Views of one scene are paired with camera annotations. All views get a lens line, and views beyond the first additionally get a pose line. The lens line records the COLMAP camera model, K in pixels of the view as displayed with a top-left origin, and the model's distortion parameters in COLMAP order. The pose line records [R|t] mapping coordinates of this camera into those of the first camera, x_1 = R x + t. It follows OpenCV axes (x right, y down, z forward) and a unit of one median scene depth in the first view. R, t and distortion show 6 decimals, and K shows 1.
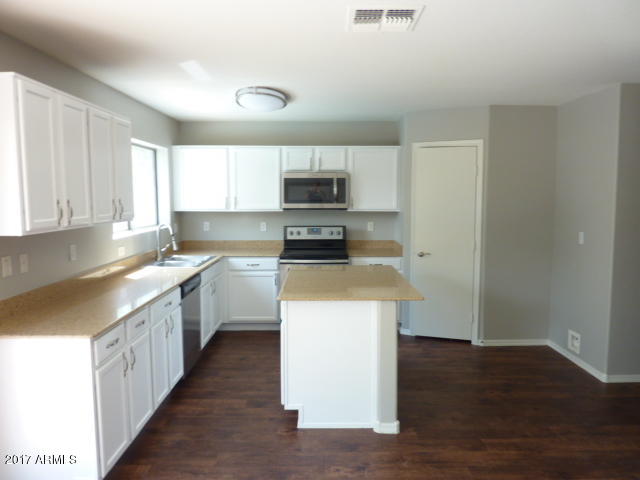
lens RADIAL K [[475.4, 0, 320.7], [0, 475.4, 238.7], [0, 0, 1]] dist [-0.016316, -0.017887]
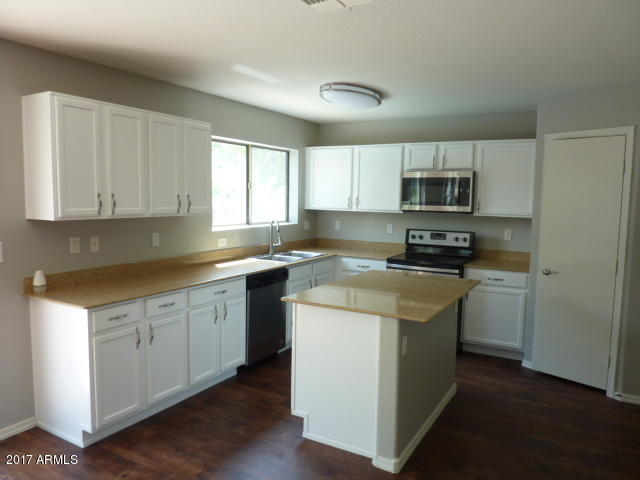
lens RADIAL K [[475.4, 0, 321.2], [0, 475.4, 240.1], [0, 0, 1]] dist [-0.016316, -0.017887]
pose [[0.869238, 0.063078, -0.490354, 0.273360], [-0.063999, 0.997839, 0.014909, -0.008596], [0.490235, 0.018423, 0.871396, 0.112673]]
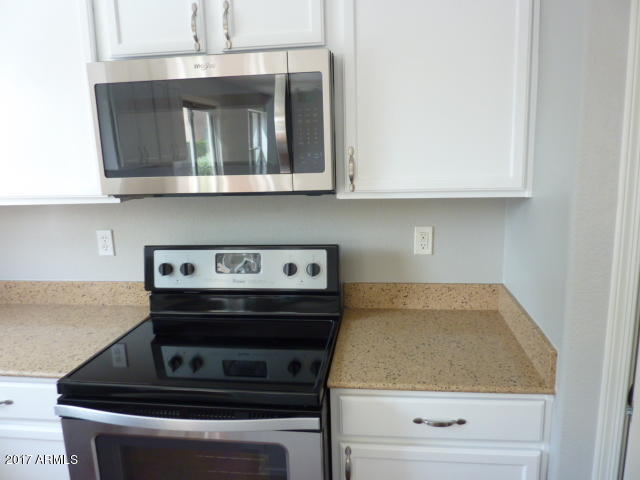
lens RADIAL K [[475.4, 0, 313.4], [0, 475.4, 242.2], [0, 0, 1]] dist [-0.016316, -0.017887]
pose [[0.990696, -0.004907, -0.136007, 0.089996], [0.020004, 0.993746, 0.109861, -0.071419], [0.134618, -0.111559, 0.984598, 0.806012]]
